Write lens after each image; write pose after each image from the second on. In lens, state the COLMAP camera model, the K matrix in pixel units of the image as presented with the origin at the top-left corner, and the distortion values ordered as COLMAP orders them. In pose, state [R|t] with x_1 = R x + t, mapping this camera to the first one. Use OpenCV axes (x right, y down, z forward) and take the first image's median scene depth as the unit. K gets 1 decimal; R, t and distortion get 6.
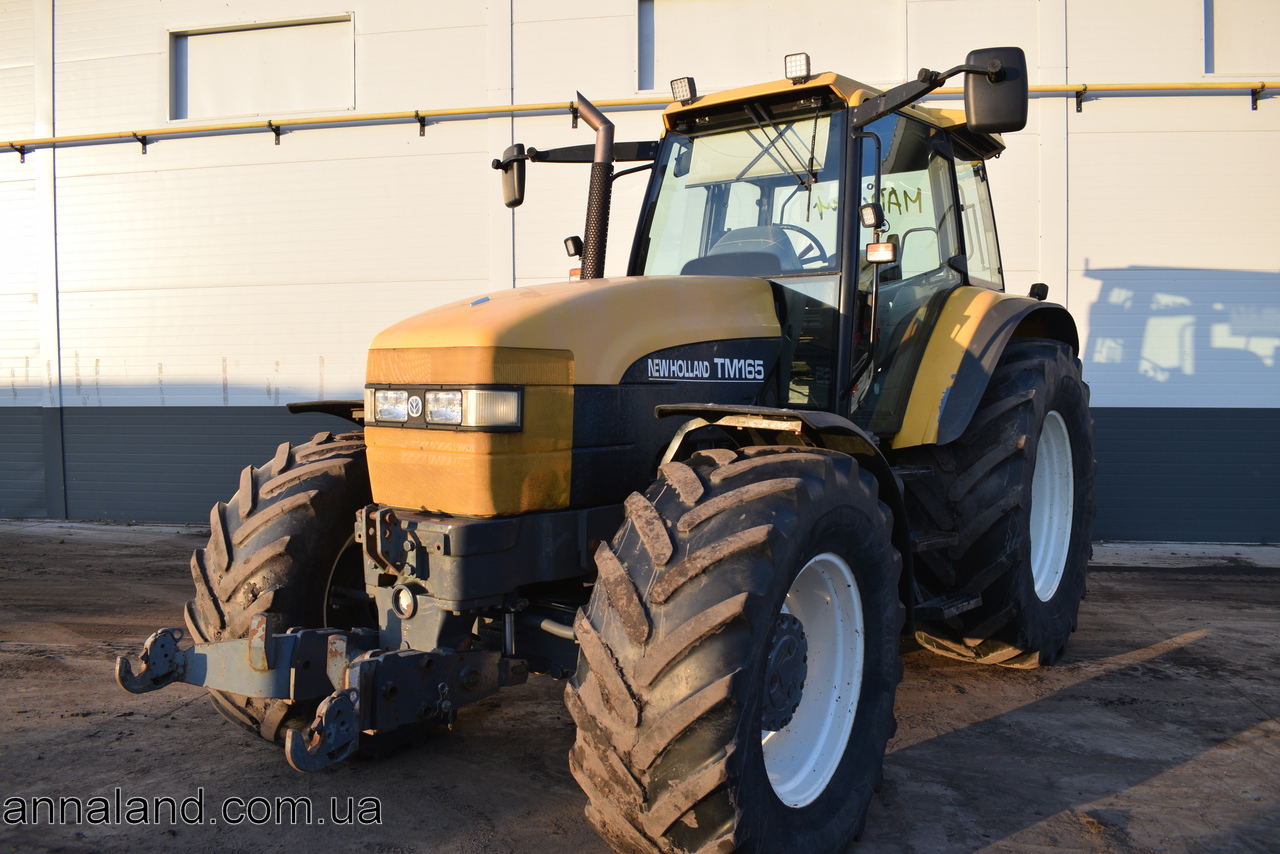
lens RADIAL K [[1000.7, 0, 641.9], [0, 1000.7, 433.1], [0, 0, 1]] dist [-0.094819, 0.008734]
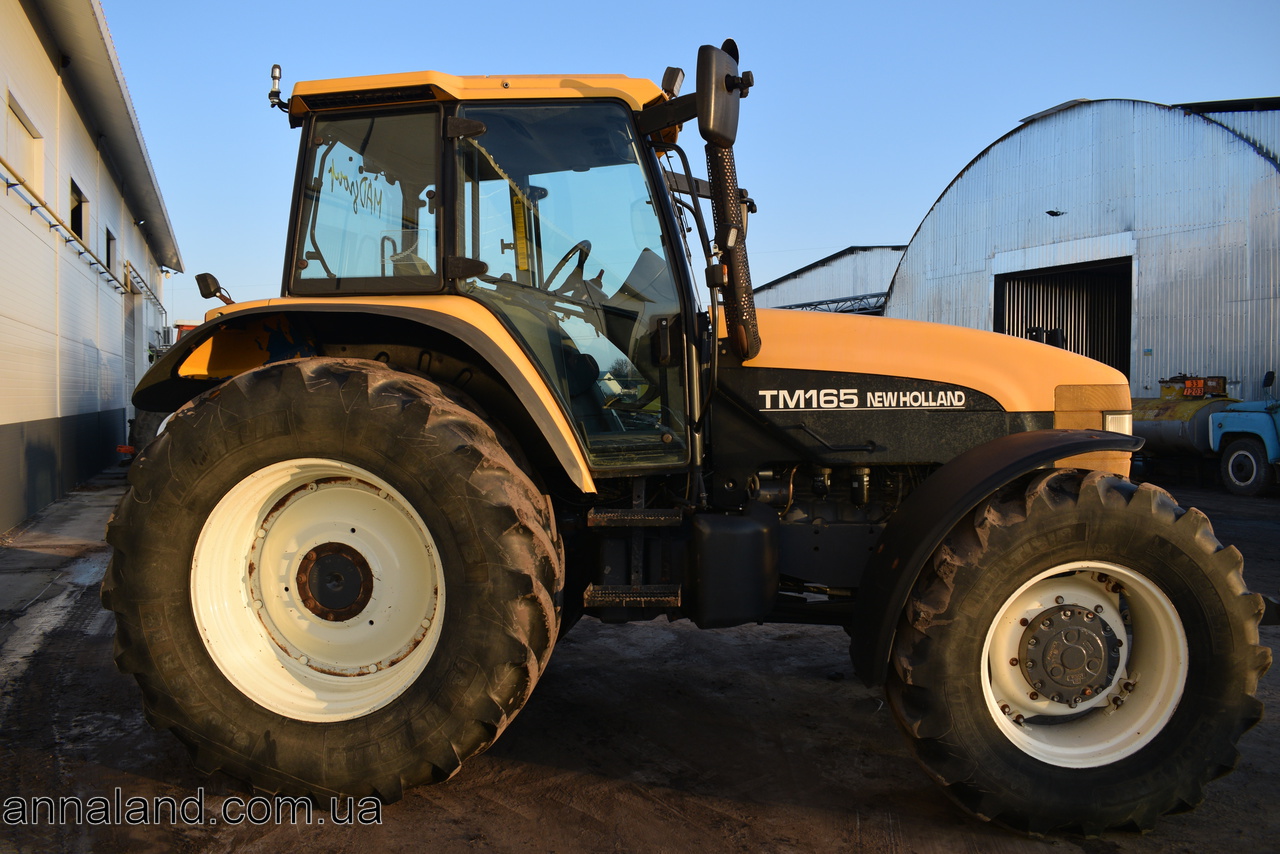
lens RADIAL K [[1036.6, 0, 643.4], [0, 1036.6, 434.2], [0, 0, 1]] dist [-0.093089, 0.014586]
pose [[-0.521122, -0.029468, 0.852973, -0.773210], [0.051253, 0.996520, 0.065740, -0.099379], [-0.851942, 0.077976, -0.517798, 1.599869]]
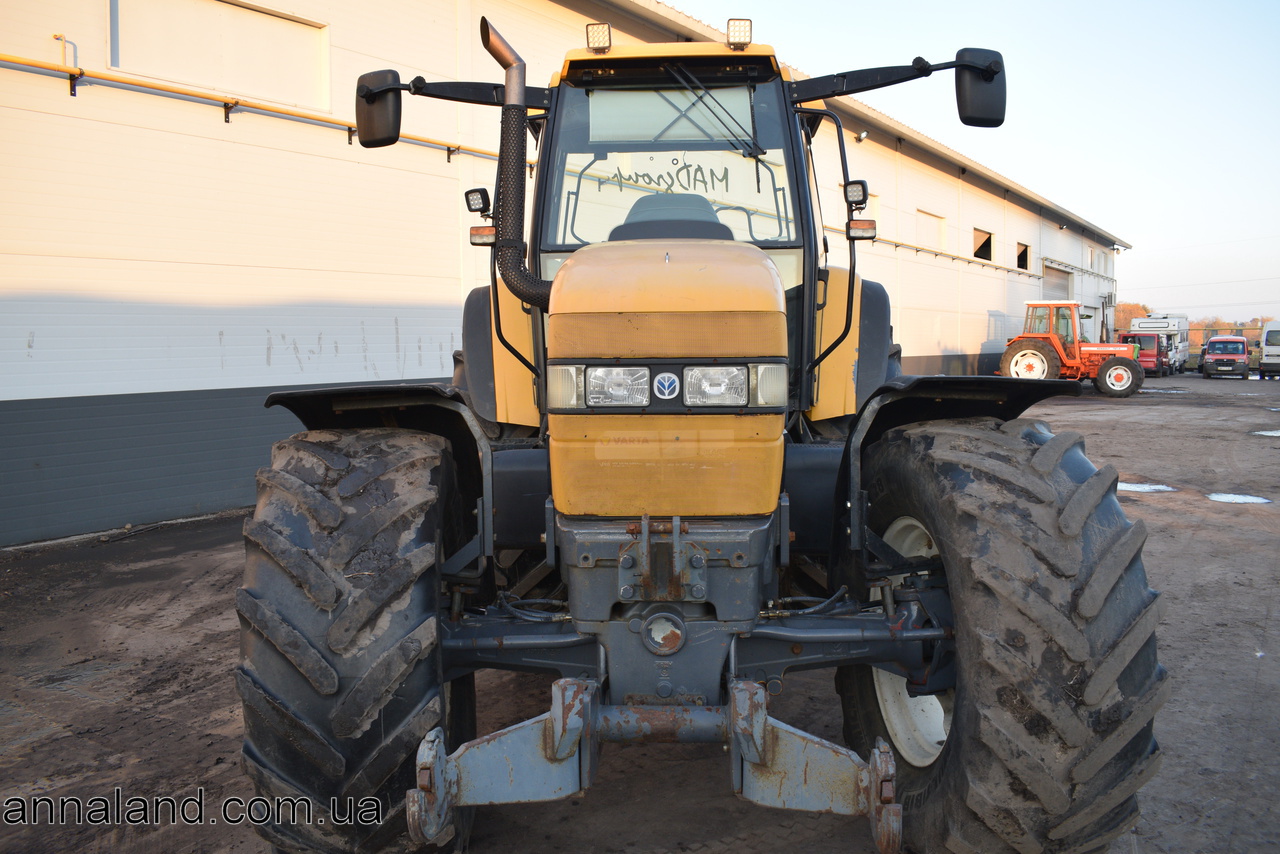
lens RADIAL K [[1000.7, 0, 641.9], [0, 1000.7, 433.1], [0, 0, 1]] dist [-0.094819, 0.008734]
pose [[0.831703, -0.050427, 0.552925, -0.465952], [0.040840, 0.998726, 0.029653, -0.009399], [-0.553716, -0.002082, 0.832703, 0.236471]]
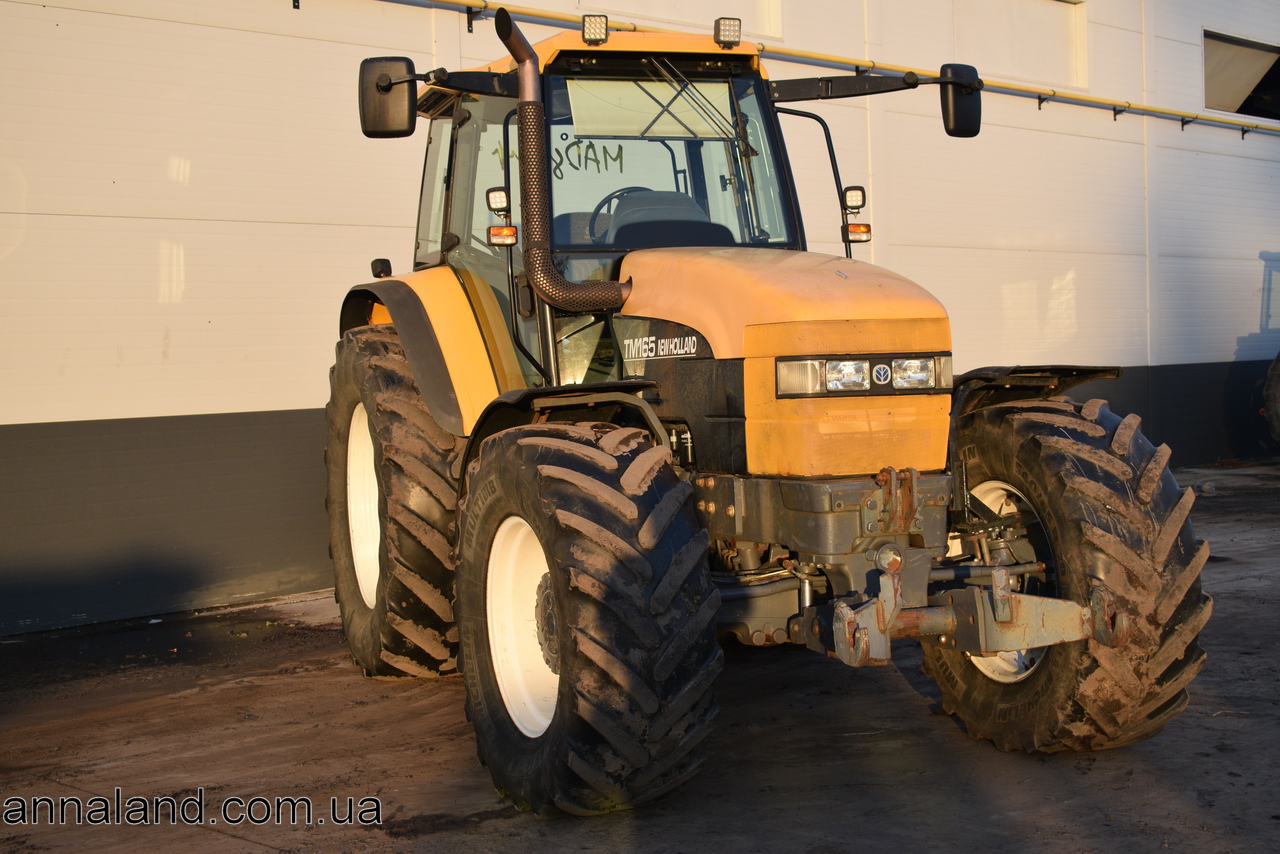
lens RADIAL K [[1842.1, 0, 645.3], [0, 1842.1, 430.1], [0, 0, 1]] dist [-0.019327, -0.032632]
pose [[0.565718, -0.046981, 0.823259, -1.350191], [0.075647, 0.997123, 0.004920, 0.002531], [-0.821121, 0.059493, 0.567645, 0.065815]]
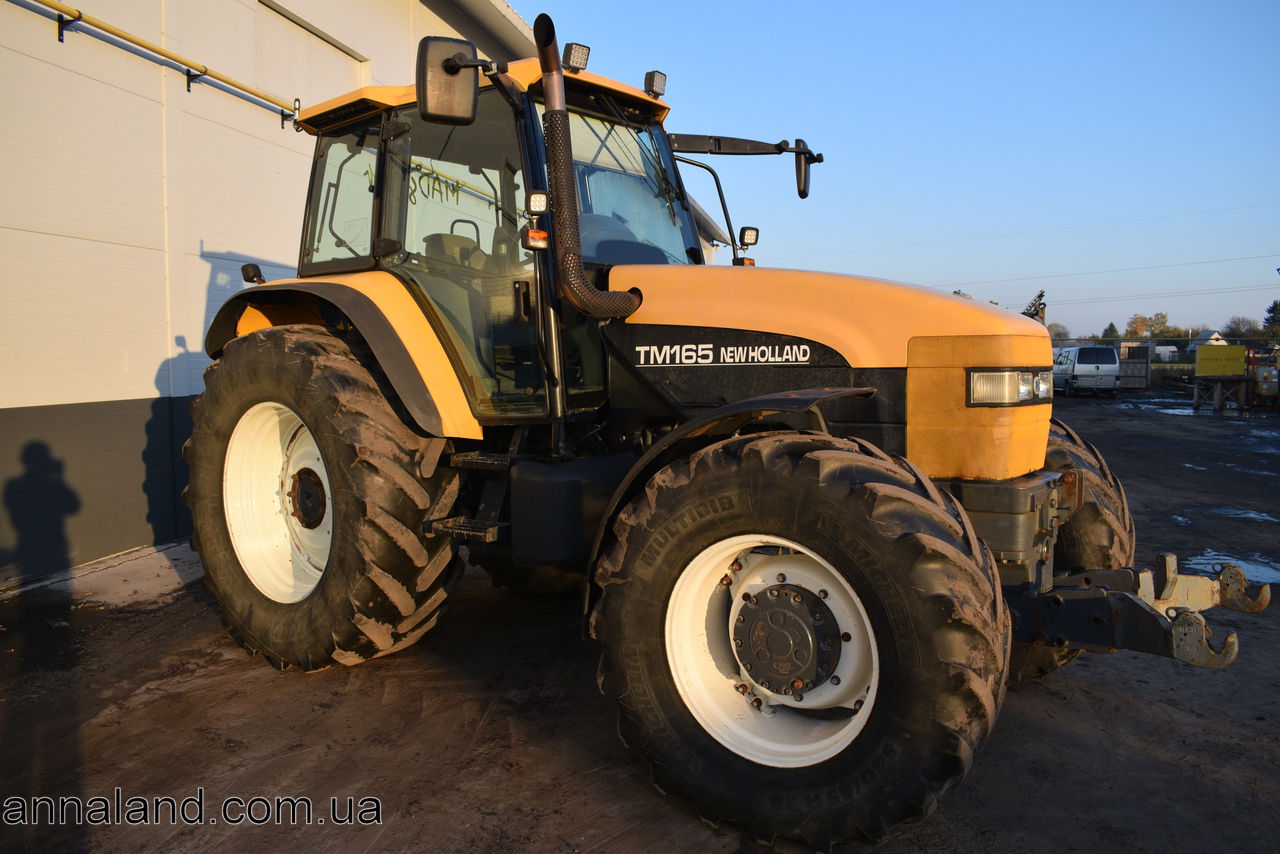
lens RADIAL K [[1000.7, 0, 641.9], [0, 1000.7, 433.1], [0, 0, 1]] dist [-0.094819, 0.008734]
pose [[0.036113, -0.073989, 0.996605, -0.962831], [0.062431, 0.995475, 0.071642, -0.056876], [-0.997396, 0.059632, 0.040569, 0.967643]]
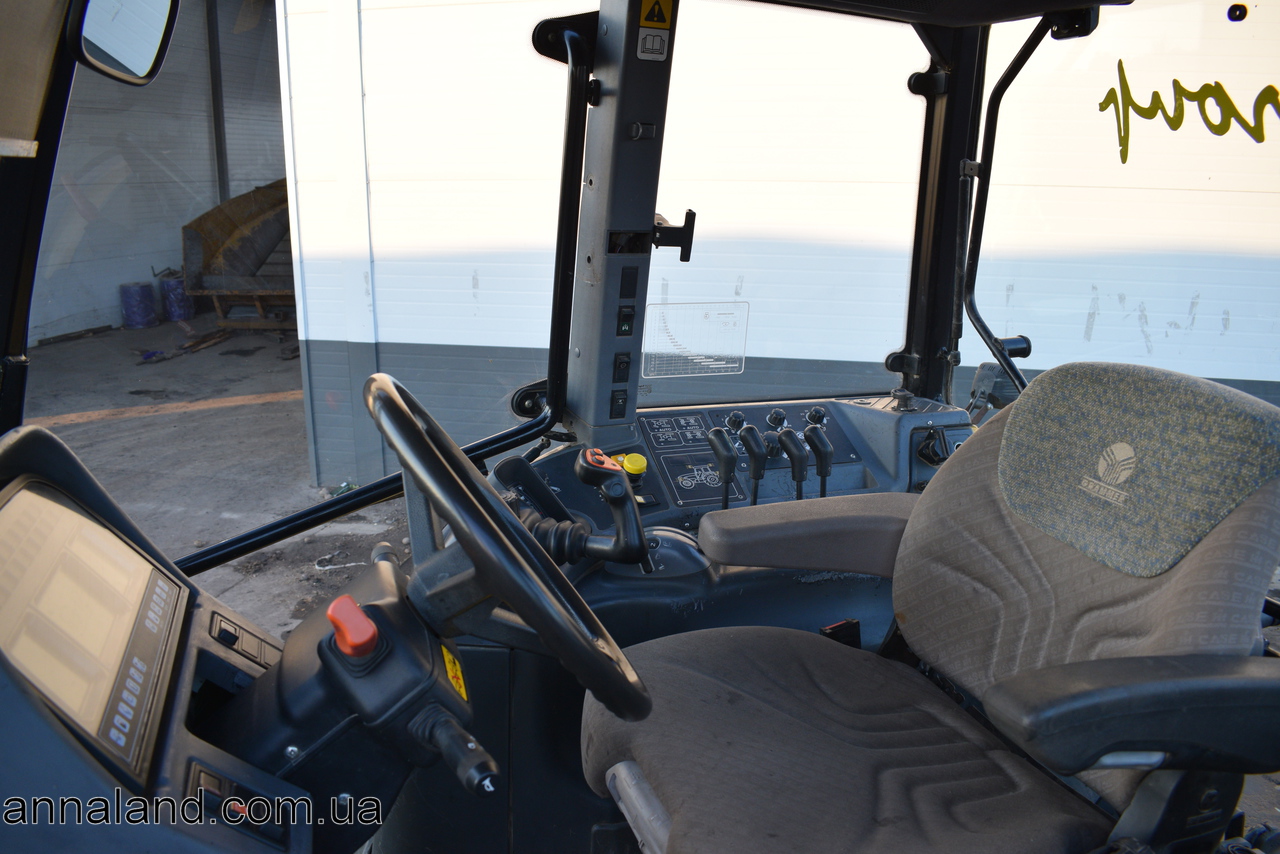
lens RADIAL K [[1000.7, 0, 641.9], [0, 1000.7, 433.1], [0, 0, 1]] dist [-0.094819, 0.008734]
pose [[0.829394, 0.151189, -0.537817, 0.291840], [-0.043146, 0.977144, 0.208154, -0.258021], [0.556995, -0.149437, 0.816961, 0.973568]]
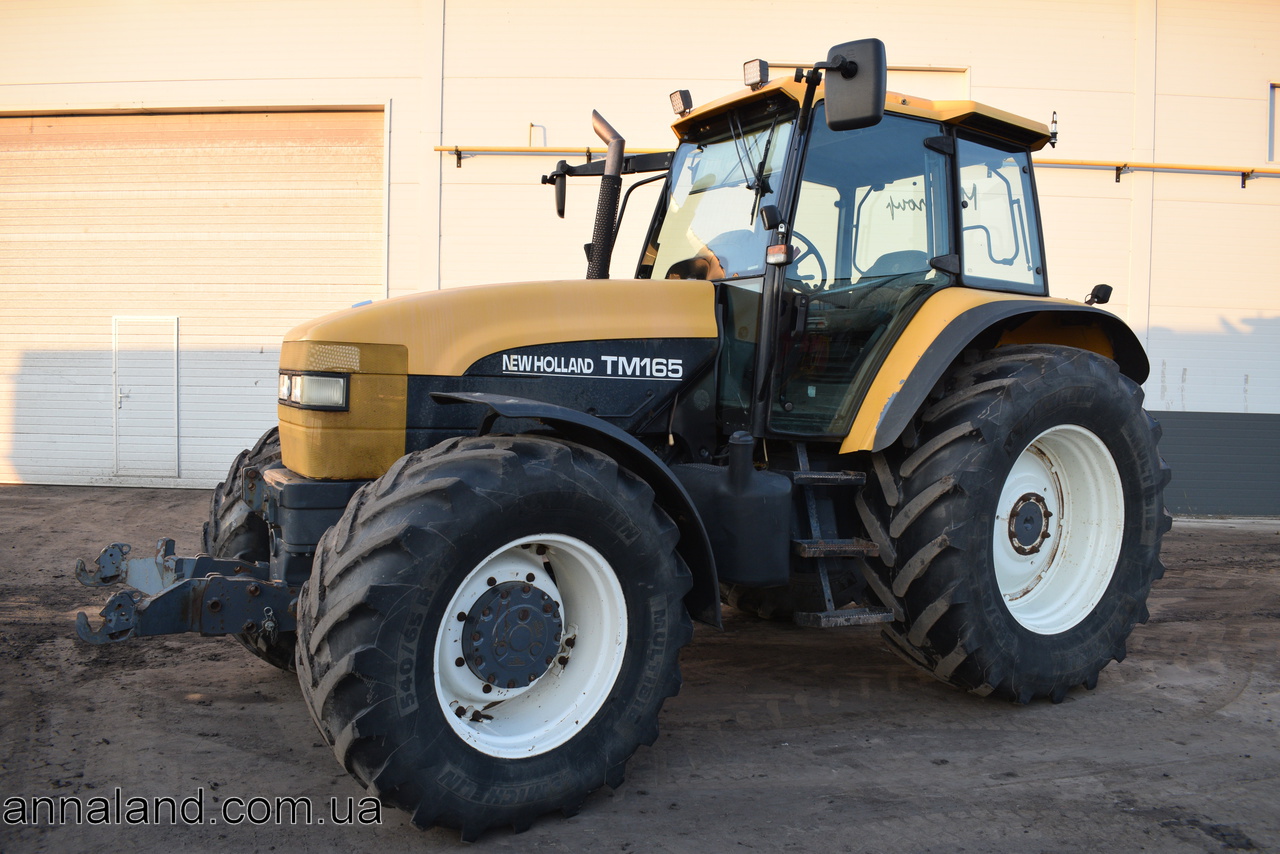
lens RADIAL K [[1000.7, 0, 641.9], [0, 1000.7, 433.1], [0, 0, 1]] dist [-0.094819, 0.008734]
pose [[0.920075, 0.052248, -0.388242, 0.453399], [-0.052706, 0.998565, 0.009479, -0.003549], [0.388180, 0.011741, 0.921509, 0.018250]]
